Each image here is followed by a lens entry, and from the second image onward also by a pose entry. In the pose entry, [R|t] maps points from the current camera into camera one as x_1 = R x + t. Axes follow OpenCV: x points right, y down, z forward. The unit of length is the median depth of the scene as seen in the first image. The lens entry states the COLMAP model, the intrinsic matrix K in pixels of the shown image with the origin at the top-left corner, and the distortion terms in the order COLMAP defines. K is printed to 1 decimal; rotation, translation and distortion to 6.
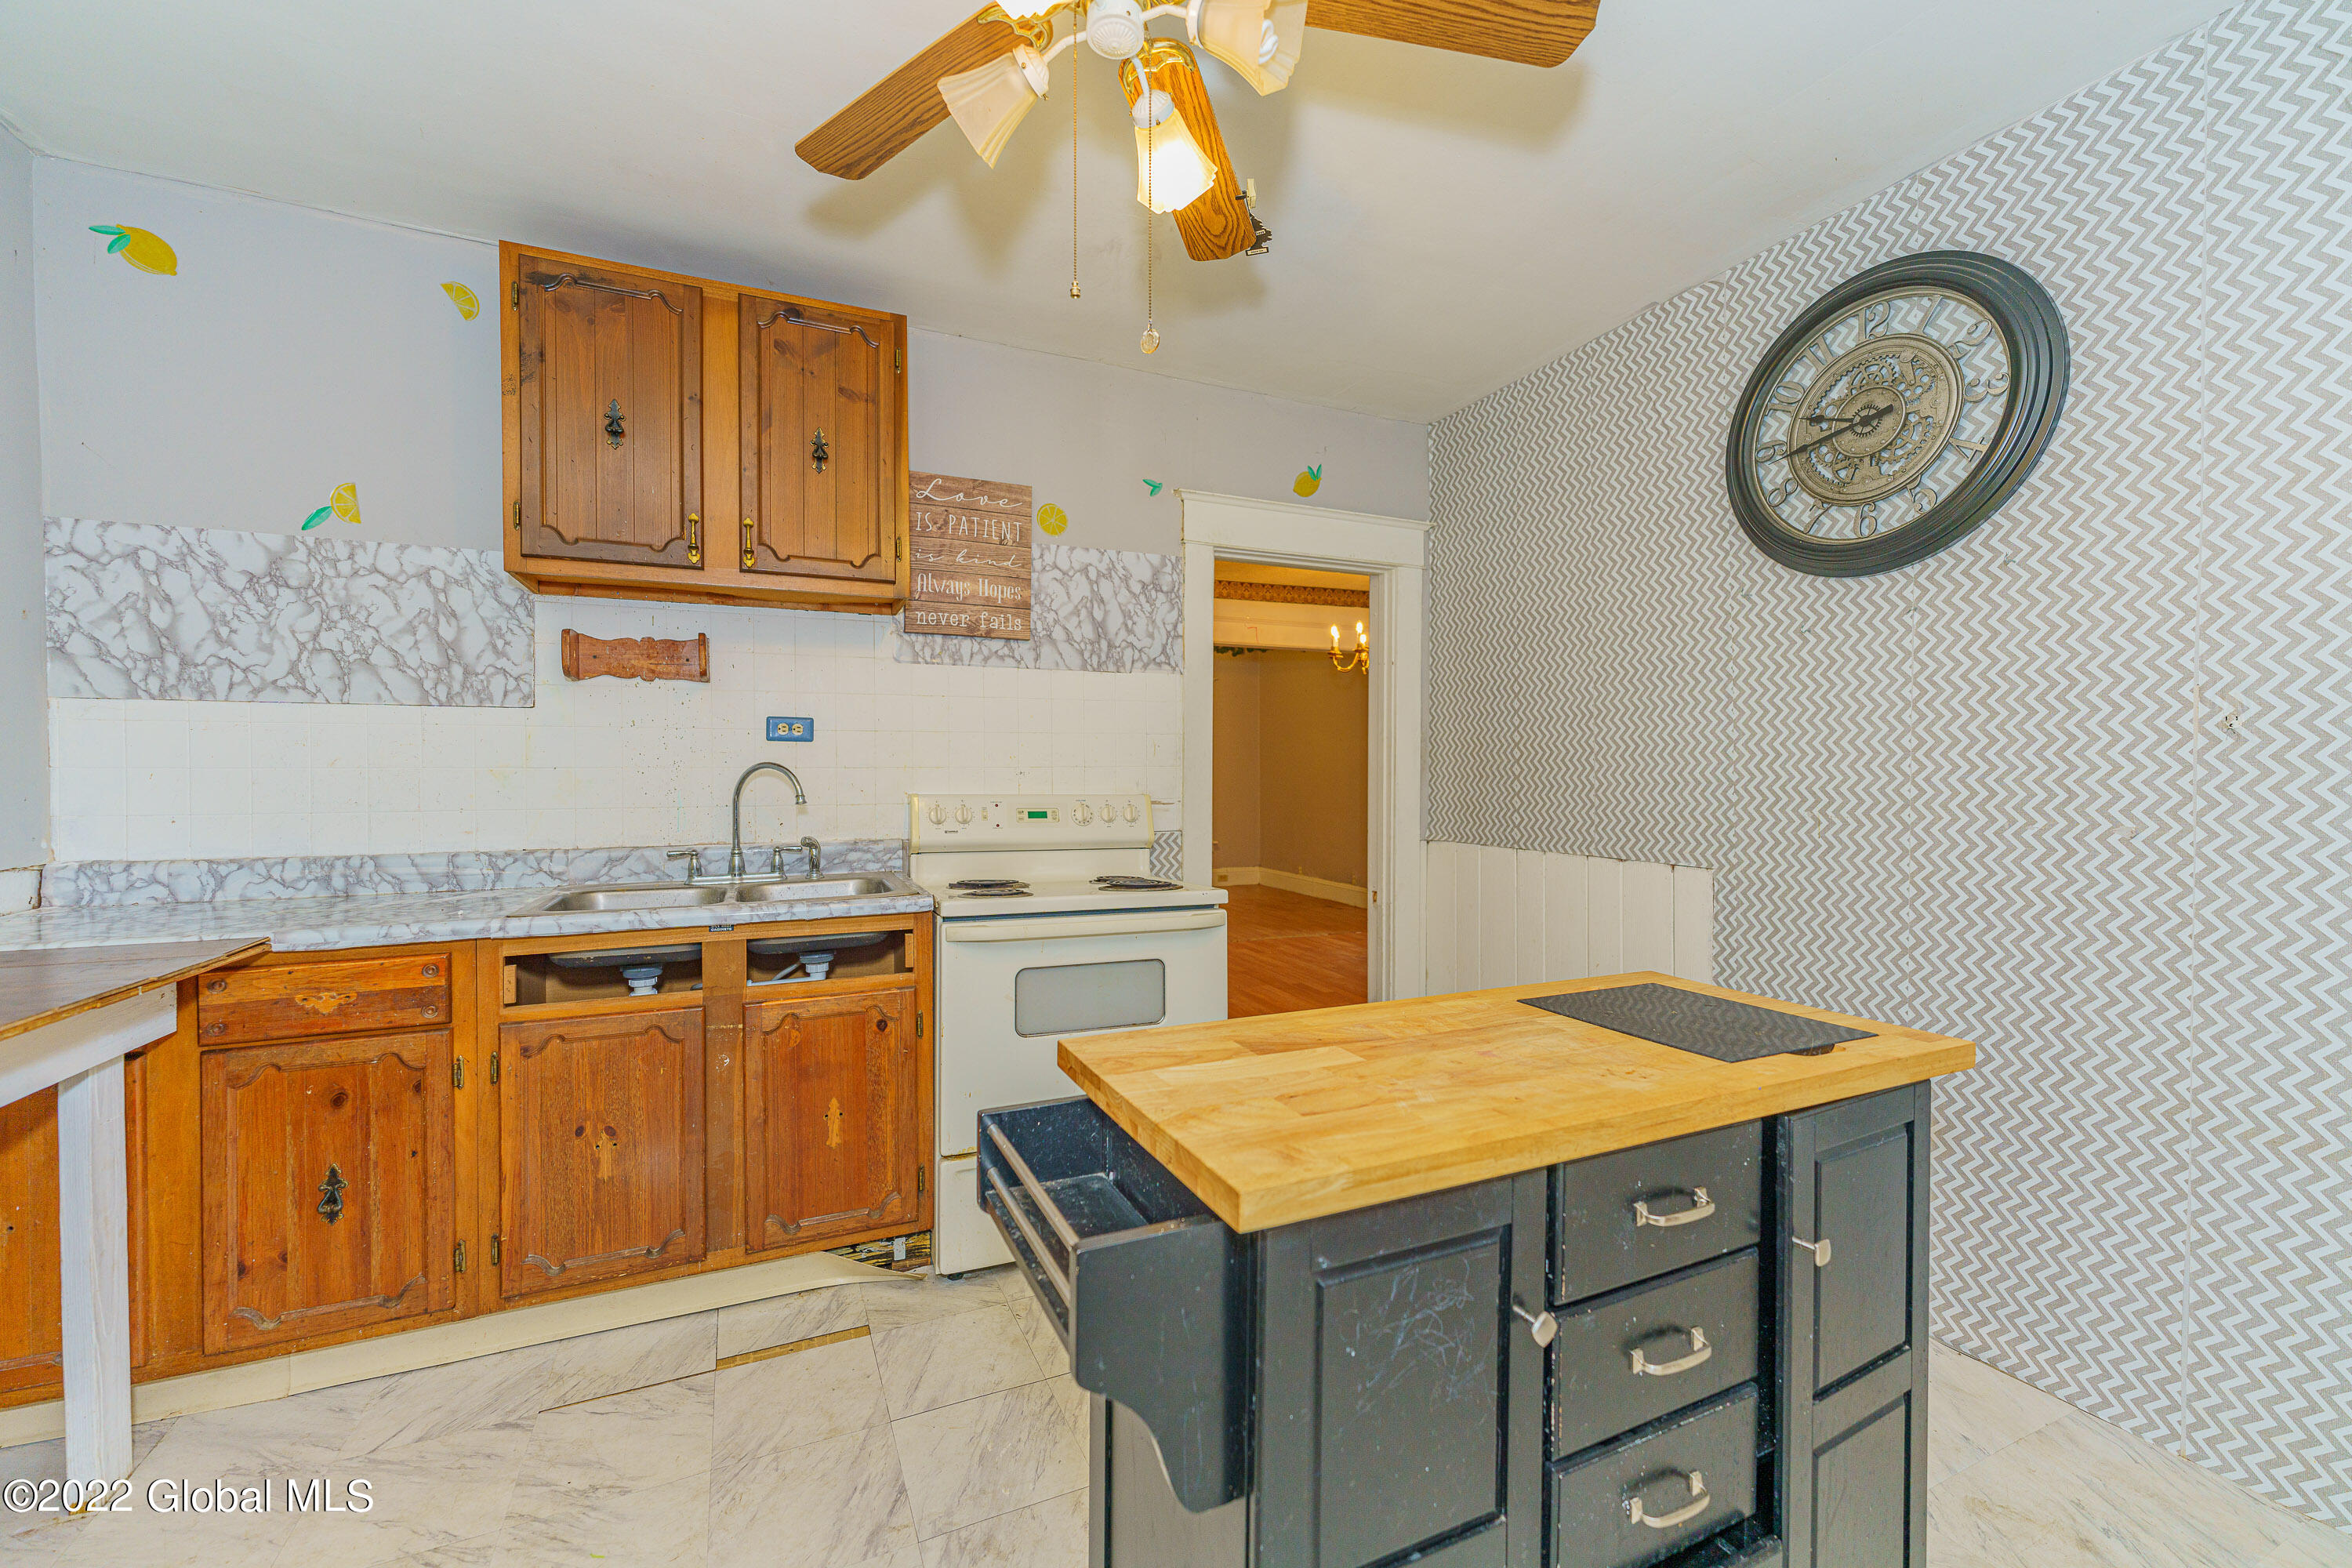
lens RADIAL K [[933.5, 0, 1181.7], [0, 933.5, 789.0], [0, 0, 1]] dist [0.001143, -0.000403]
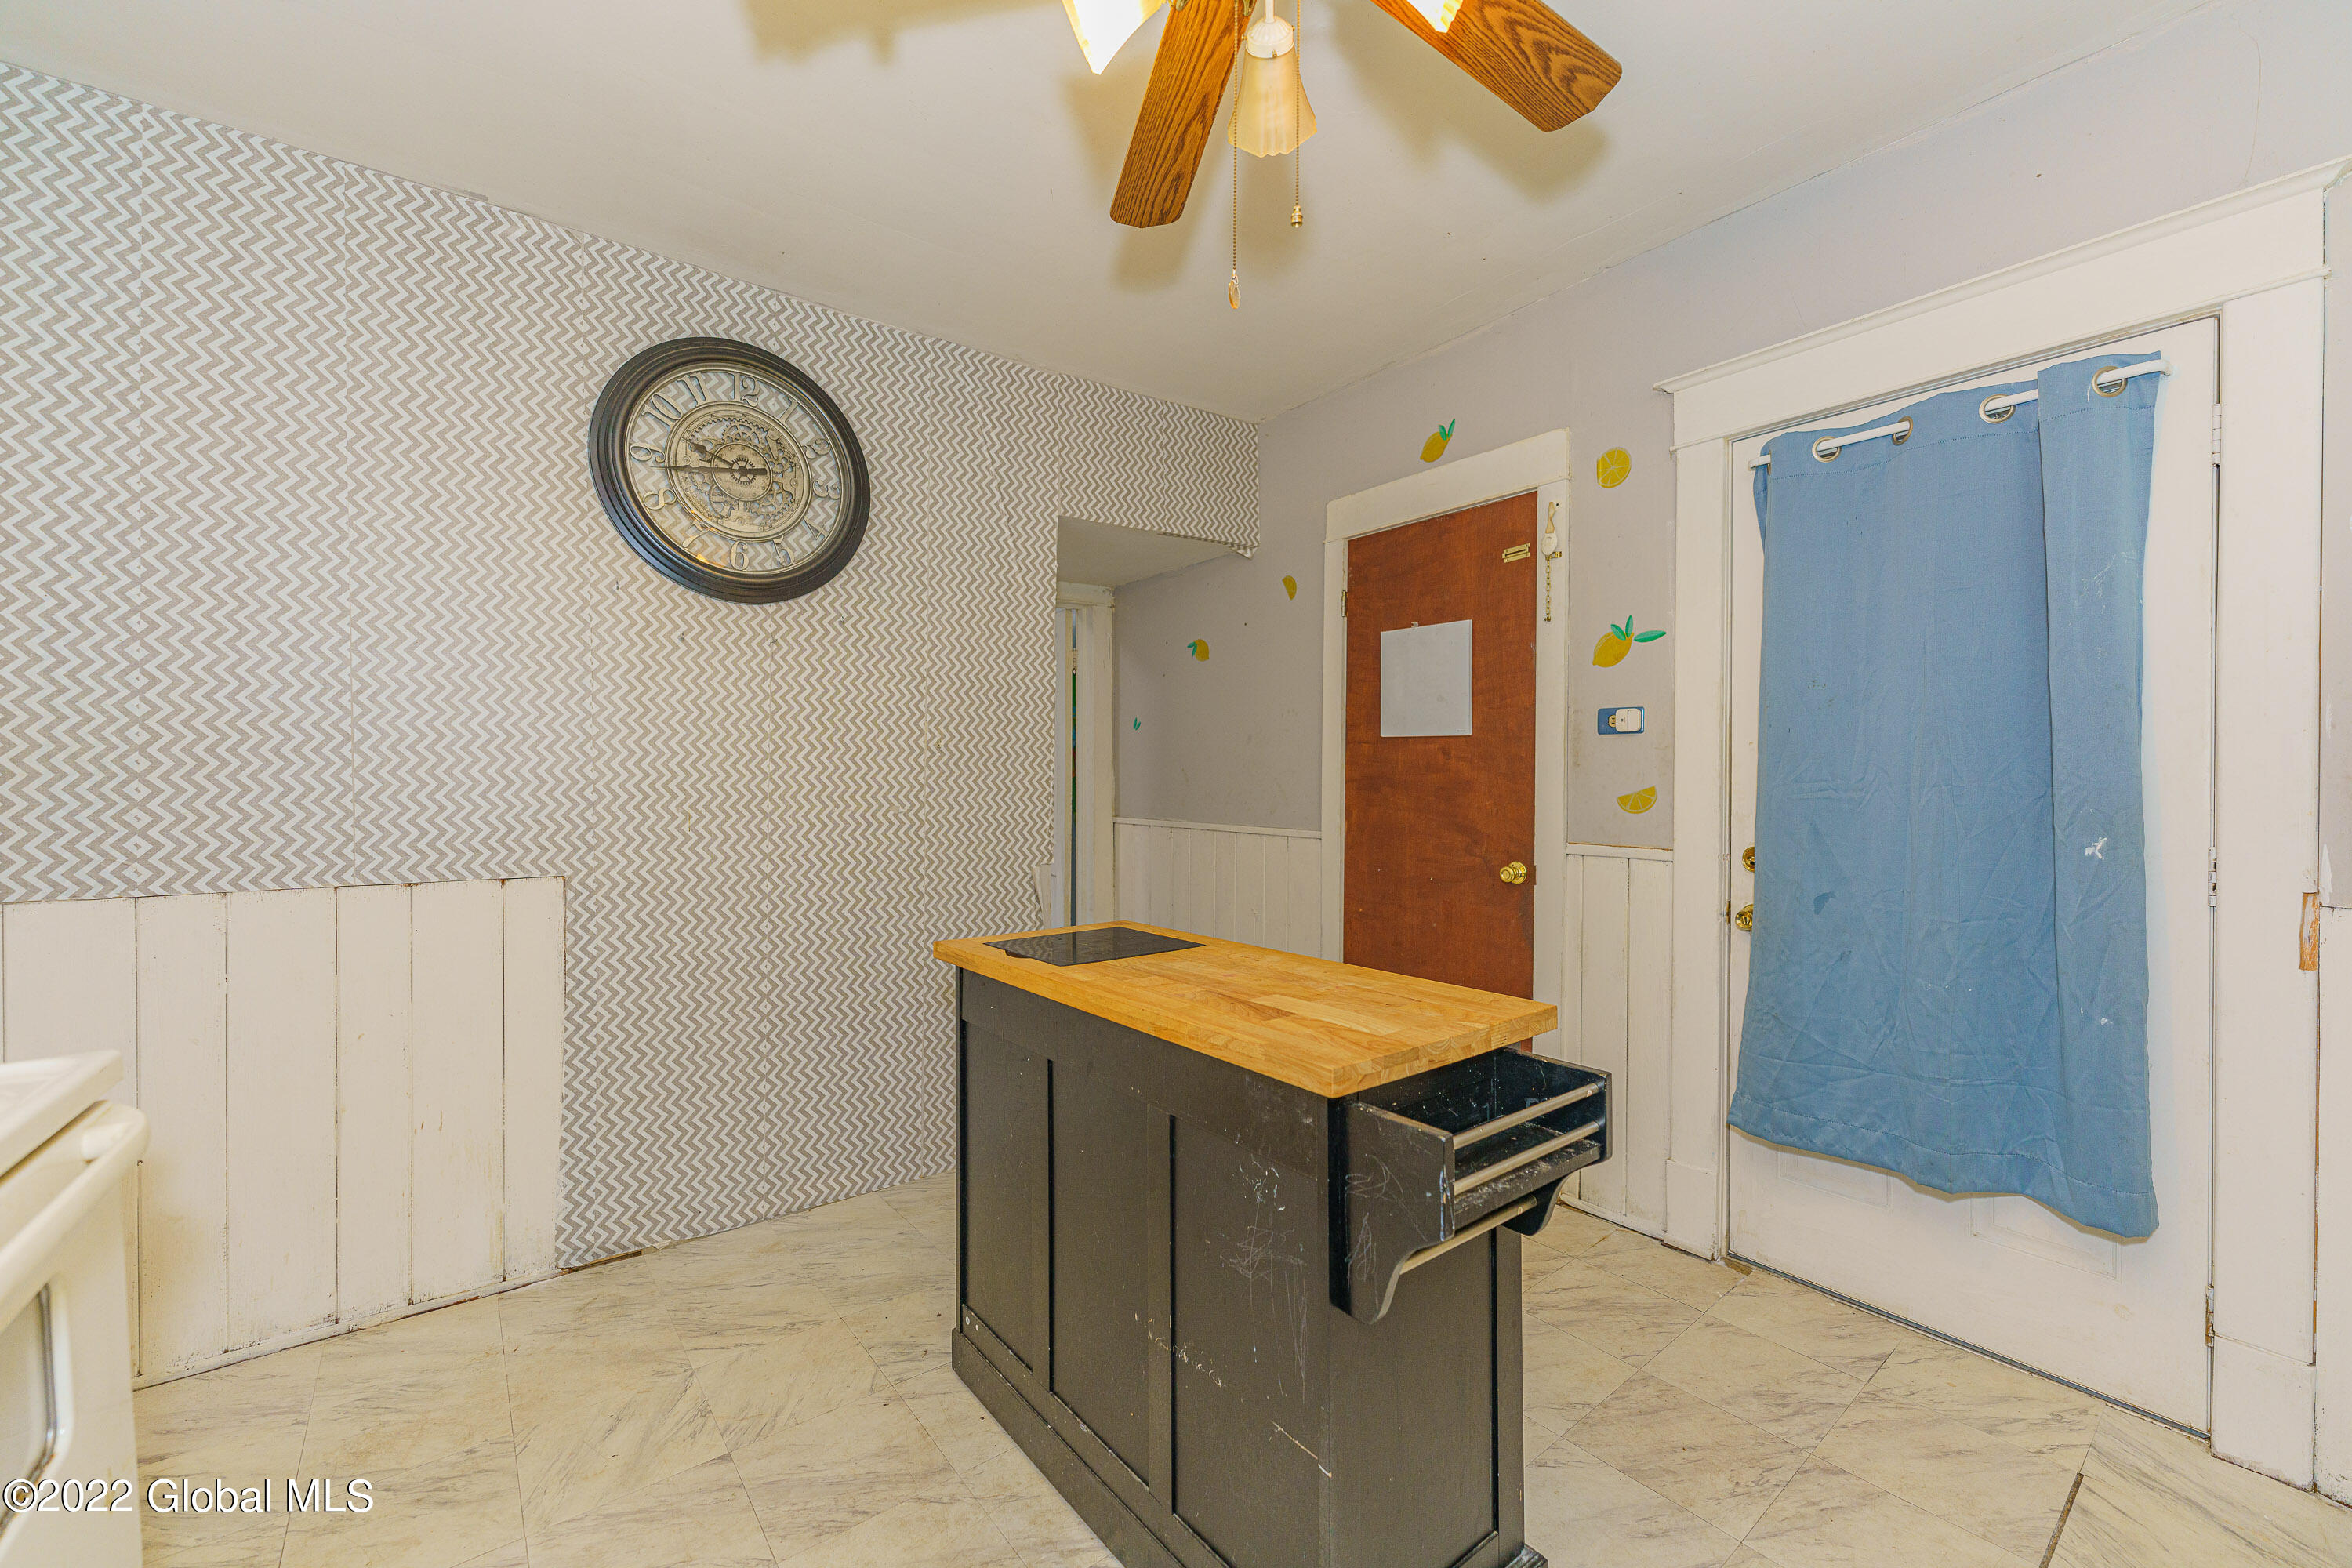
lens RADIAL K [[933.5, 0, 1187.3], [0, 933.5, 778.0], [0, 0, 1]] dist [0.001143, -0.000403]
pose [[-0.231802, -0.007732, 0.972732, -0.534857], [0.009852, 0.999898, 0.010296, -0.015590], [-0.972713, 0.011970, -0.231702, 0.724468]]
